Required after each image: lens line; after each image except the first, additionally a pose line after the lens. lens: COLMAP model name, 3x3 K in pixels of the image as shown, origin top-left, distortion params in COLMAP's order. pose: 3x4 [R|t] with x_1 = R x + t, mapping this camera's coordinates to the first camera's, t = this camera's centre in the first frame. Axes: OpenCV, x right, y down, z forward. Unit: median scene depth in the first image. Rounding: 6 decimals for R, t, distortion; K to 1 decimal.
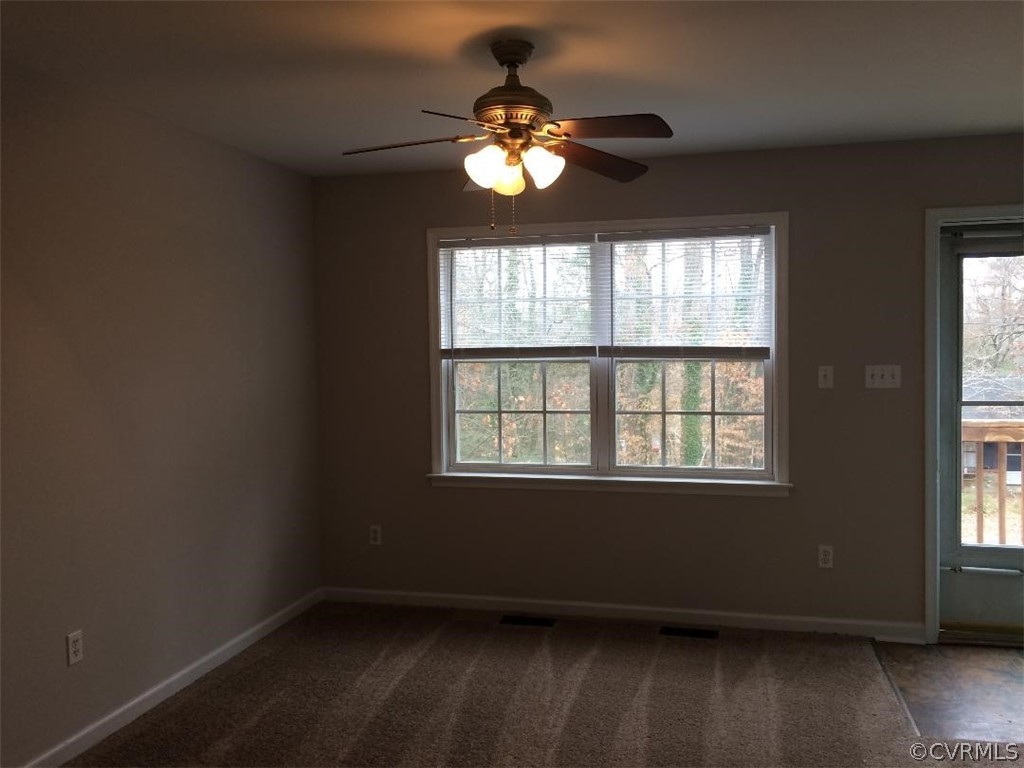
lens RADIAL K [[861.4, 0, 506.8], [0, 861.4, 376.0], [0, 0, 1]] dist [0.059095, -0.003916]
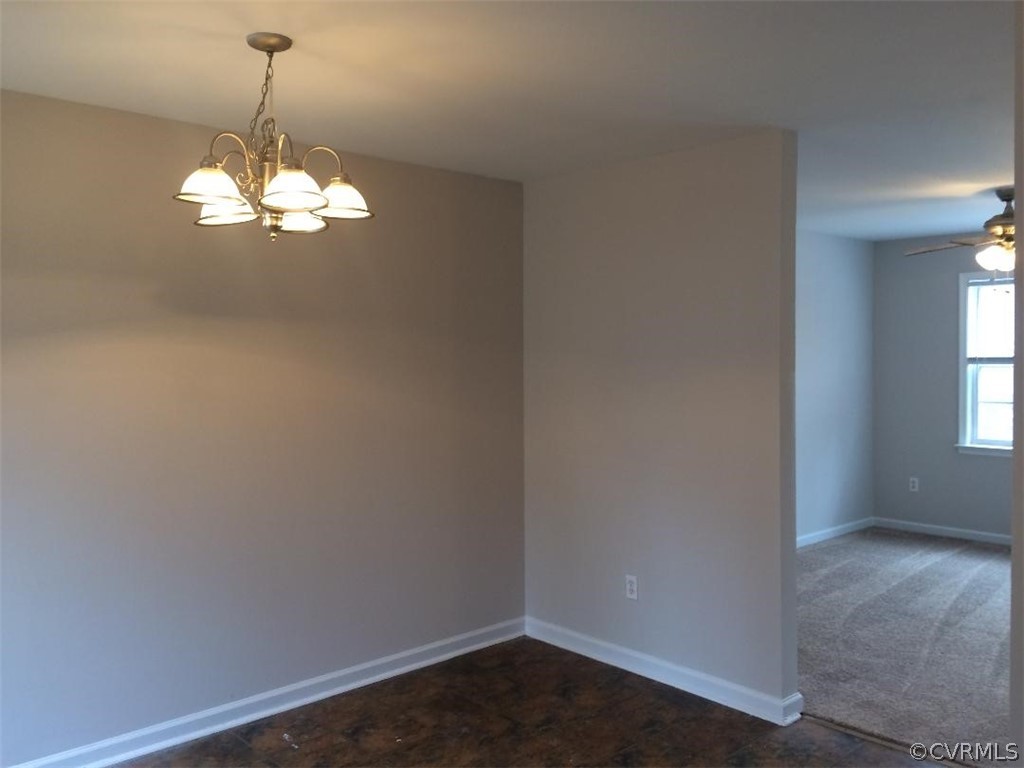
lens RADIAL K [[868.5, 0, 509.9], [0, 868.5, 381.3], [0, 0, 1]] dist [0.019240, -0.032268]
pose [[0.836936, 0.025430, -0.546710, 0.083373], [-0.027082, 0.999621, 0.005037, 0.023269], [0.546631, 0.010590, 0.837307, -0.659883]]
